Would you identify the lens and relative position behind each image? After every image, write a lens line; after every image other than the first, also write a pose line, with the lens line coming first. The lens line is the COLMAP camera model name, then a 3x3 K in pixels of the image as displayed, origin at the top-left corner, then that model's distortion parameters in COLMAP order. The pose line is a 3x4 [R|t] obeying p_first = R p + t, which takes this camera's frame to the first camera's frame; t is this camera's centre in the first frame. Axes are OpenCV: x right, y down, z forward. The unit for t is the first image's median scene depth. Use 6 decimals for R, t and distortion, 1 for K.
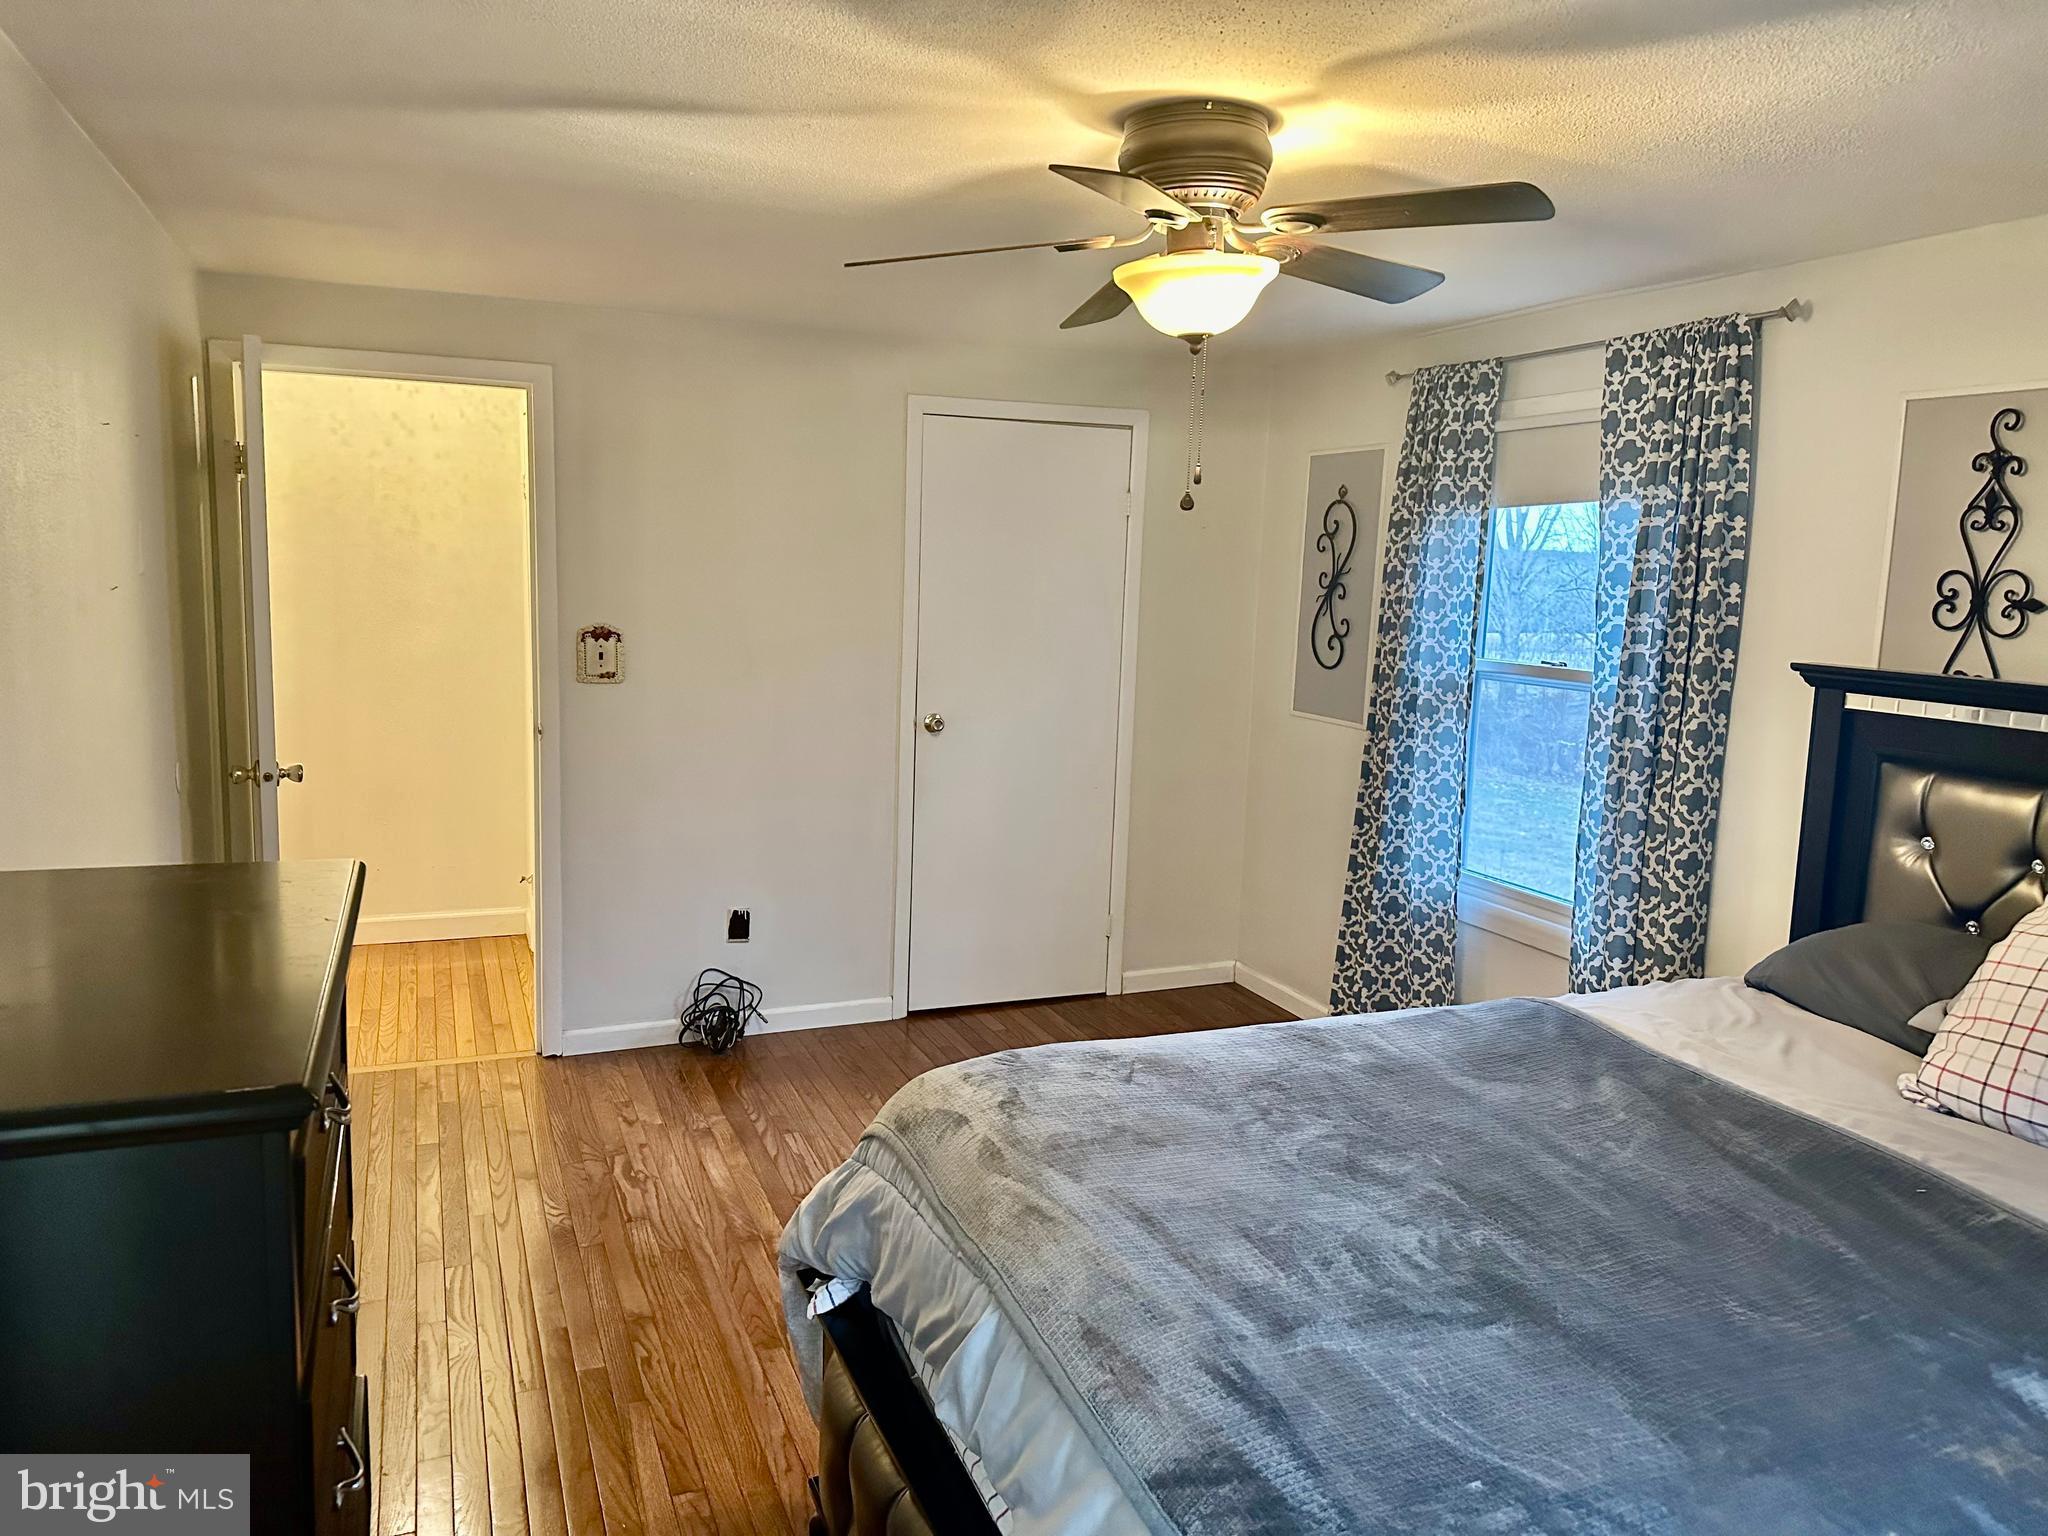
lens RADIAL K [[1431.5, 0, 1024.0], [0, 1431.5, 768.0], [0, 0, 1]] dist [0.080445, -0.107941]
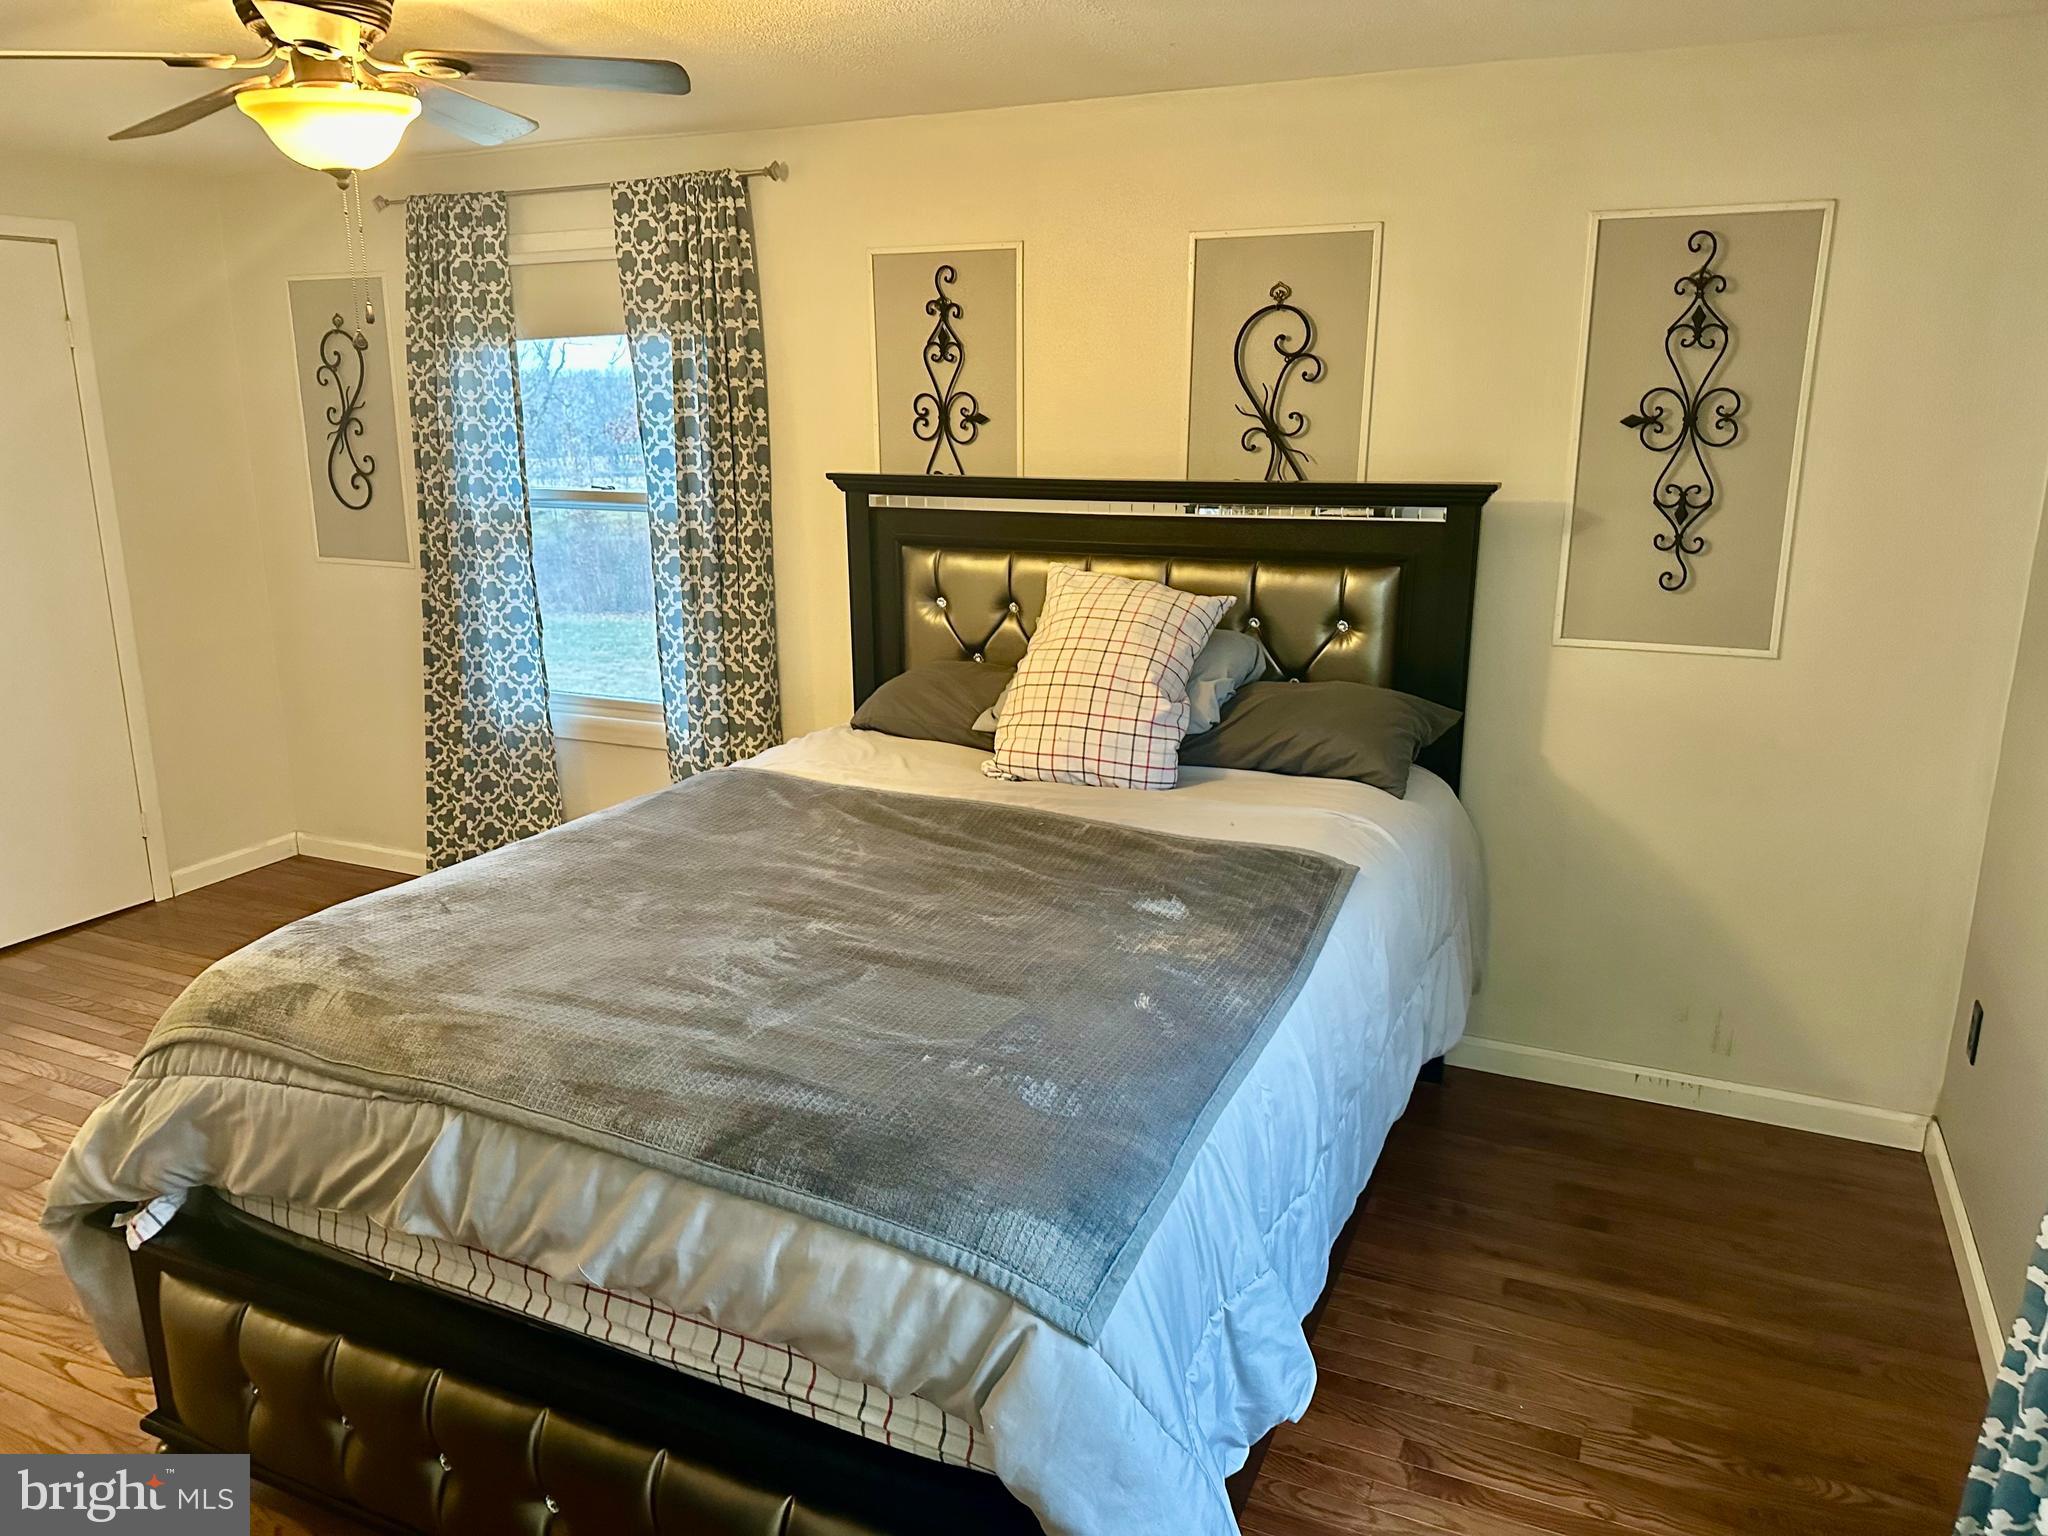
lens RADIAL K [[1413.5, 0, 1024.0], [0, 1413.5, 768.0], [0, 0, 1]] dist [0.196699, -0.415838]
pose [[0.740342, -0.202053, 0.641146, -0.162796], [0.125200, 0.978516, 0.163803, -0.003519], [-0.660468, -0.040999, 0.749734, -0.042027]]
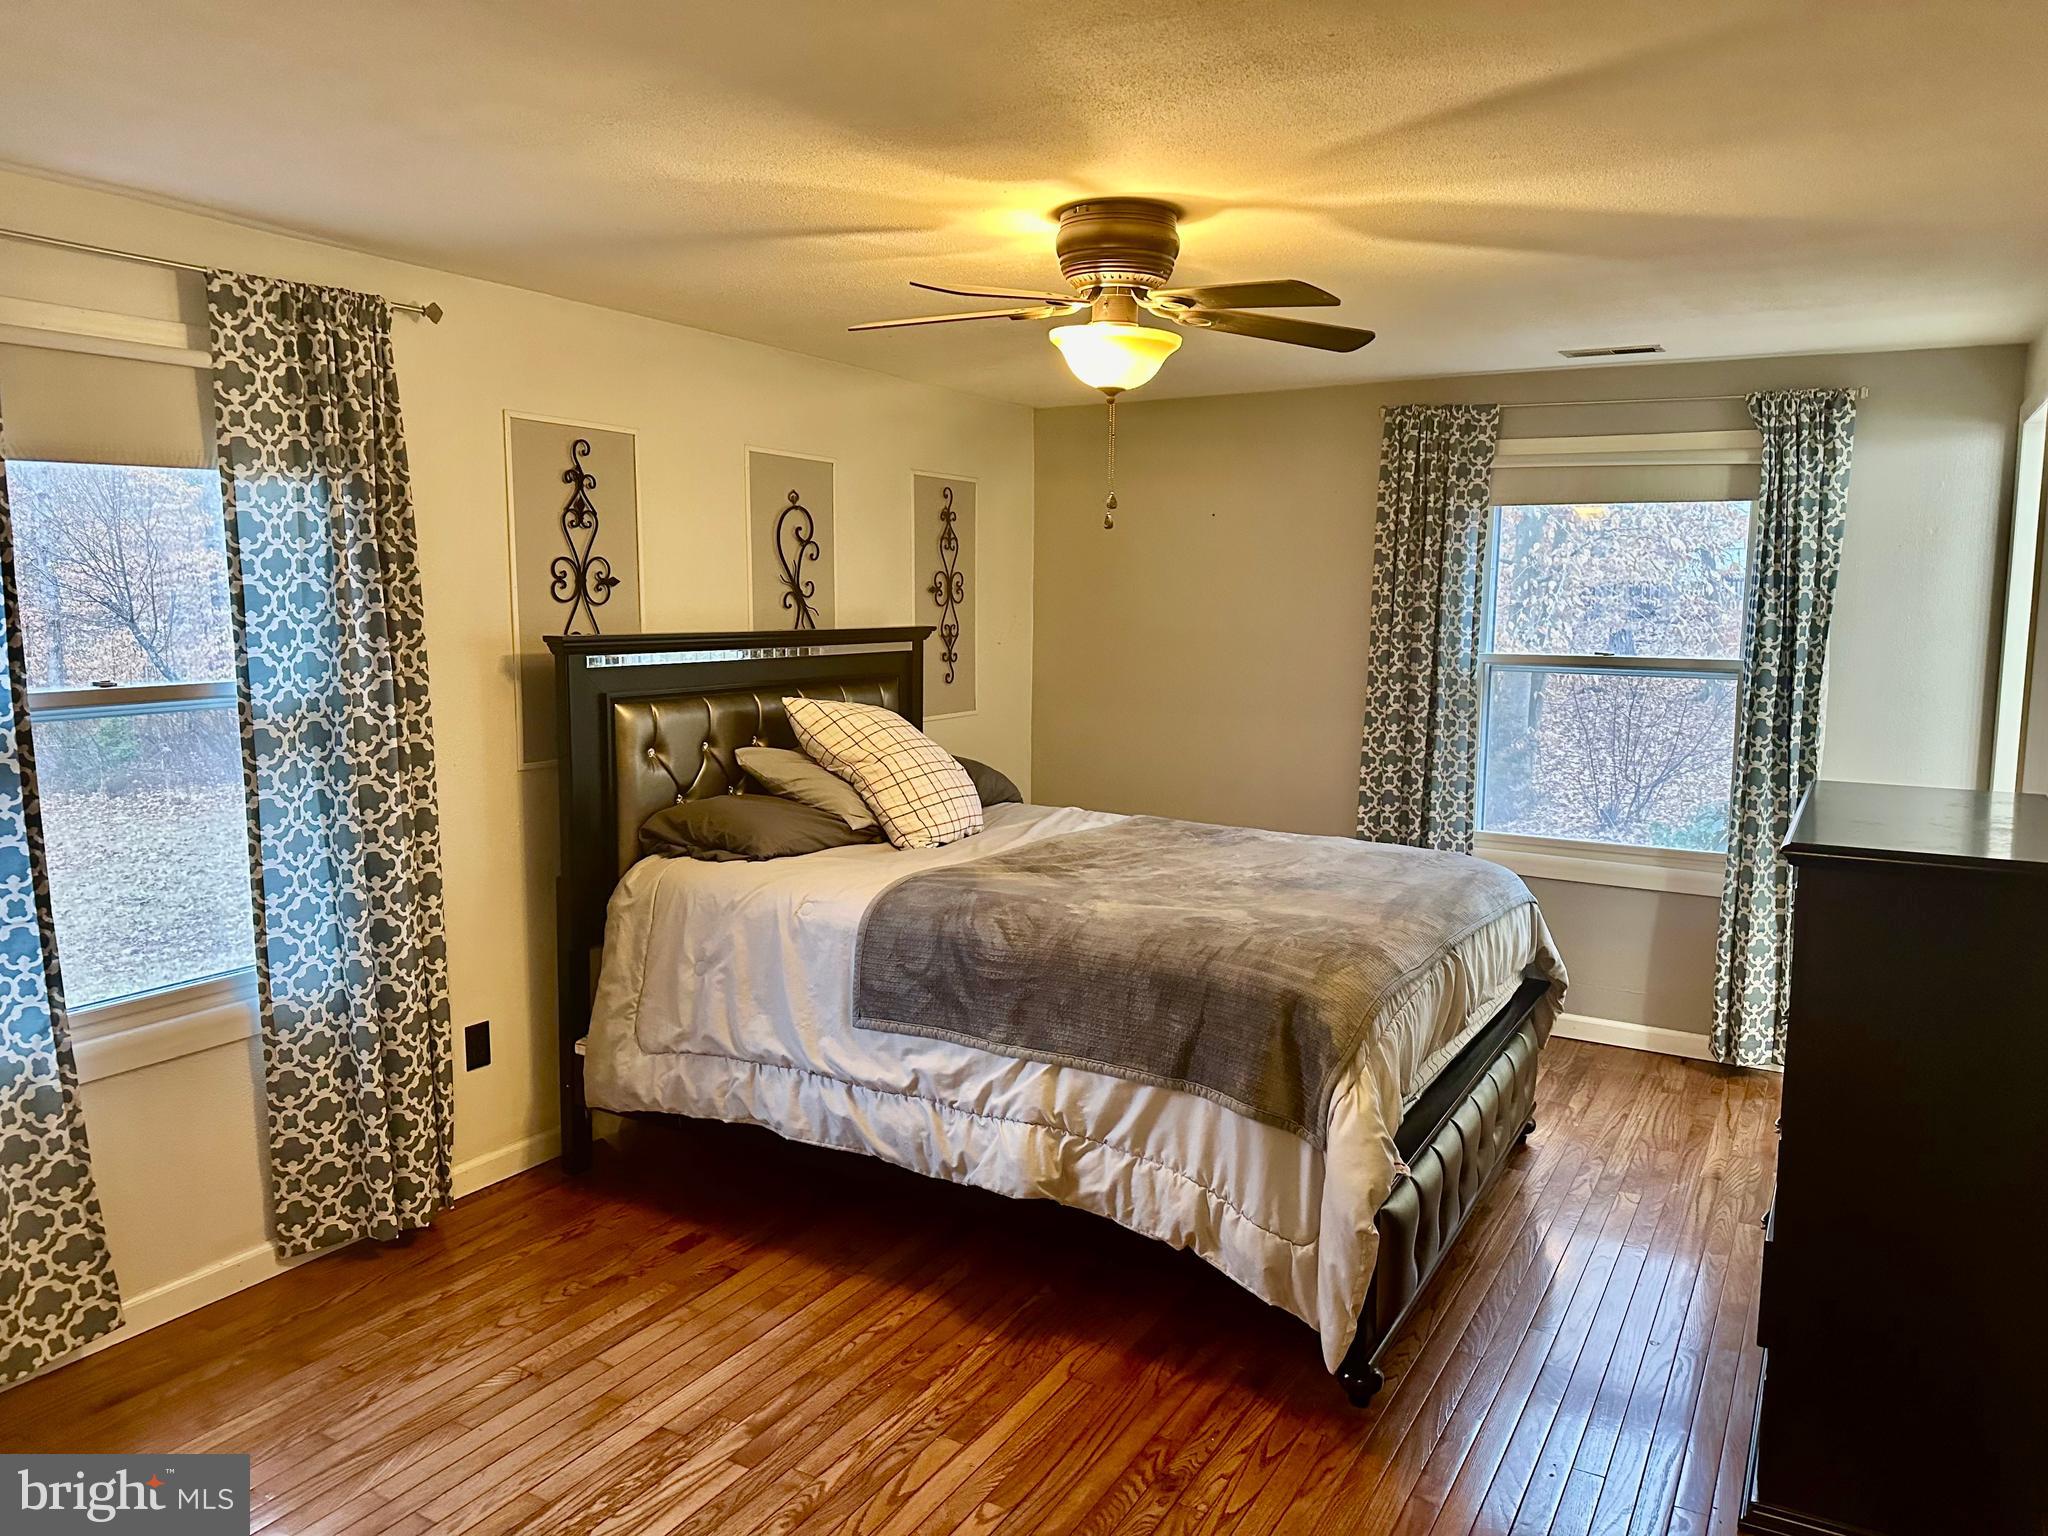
lens RADIAL K [[1431.5, 0, 1024.0], [0, 1431.5, 768.0], [0, 0, 1]] dist [0.080445, -0.107941]
pose [[-0.599531, -0.139279, 0.788140, -0.563867], [0.085072, 0.968073, 0.235790, -0.186477], [-0.795818, 0.208412, -0.568541, 1.207917]]
